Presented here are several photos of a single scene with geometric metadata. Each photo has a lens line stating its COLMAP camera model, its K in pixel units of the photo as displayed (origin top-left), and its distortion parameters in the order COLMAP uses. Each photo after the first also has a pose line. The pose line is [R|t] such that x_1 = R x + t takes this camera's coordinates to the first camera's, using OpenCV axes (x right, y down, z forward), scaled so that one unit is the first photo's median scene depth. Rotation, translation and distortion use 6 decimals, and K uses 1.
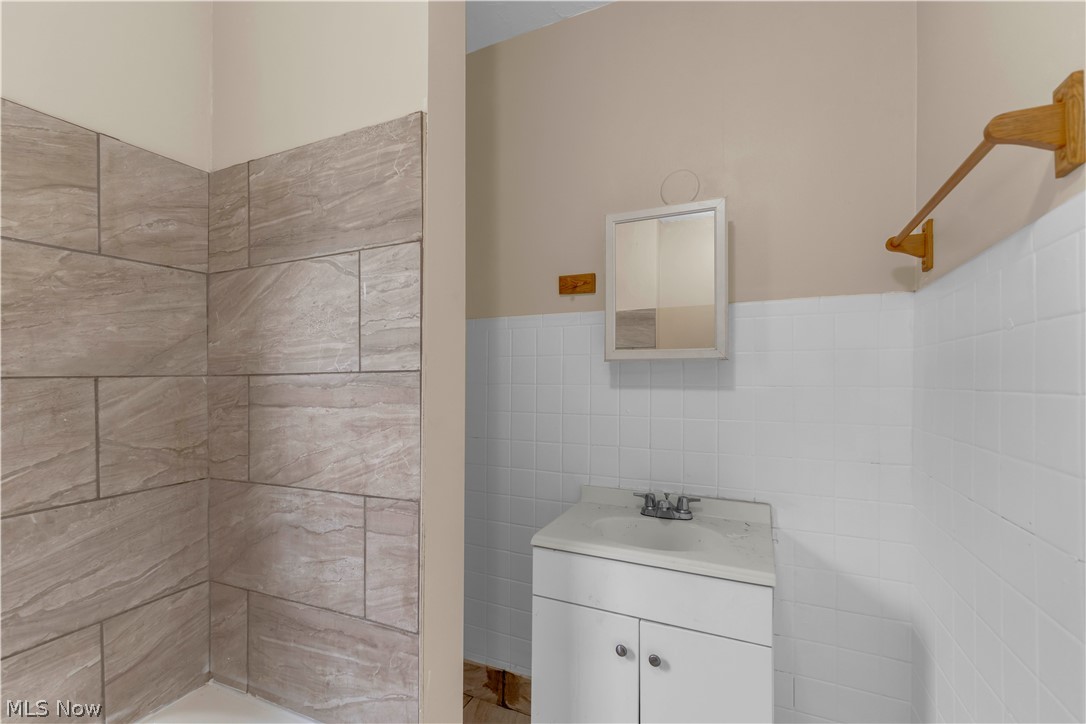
lens RADIAL K [[451.2, 0, 545.3], [0, 451.2, 376.0], [0, 0, 1]] dist [-0.001973, 0.000064]
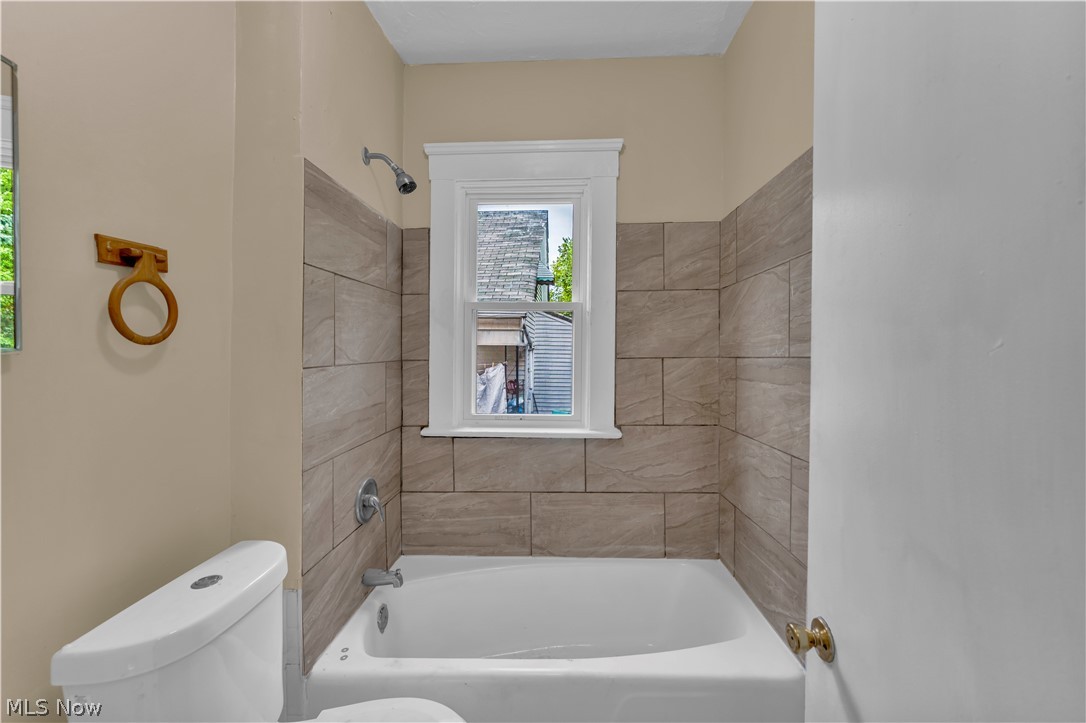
lens RADIAL K [[451.2, 0, 542.9], [0, 451.2, 357.7], [0, 0, 1]] dist [-0.001973, 0.000064]
pose [[0.350804, 0.015587, -0.936319, 0.512185], [0.000813, 0.999856, 0.016949, -0.028482], [0.936449, -0.006707, 0.350741, -0.087345]]
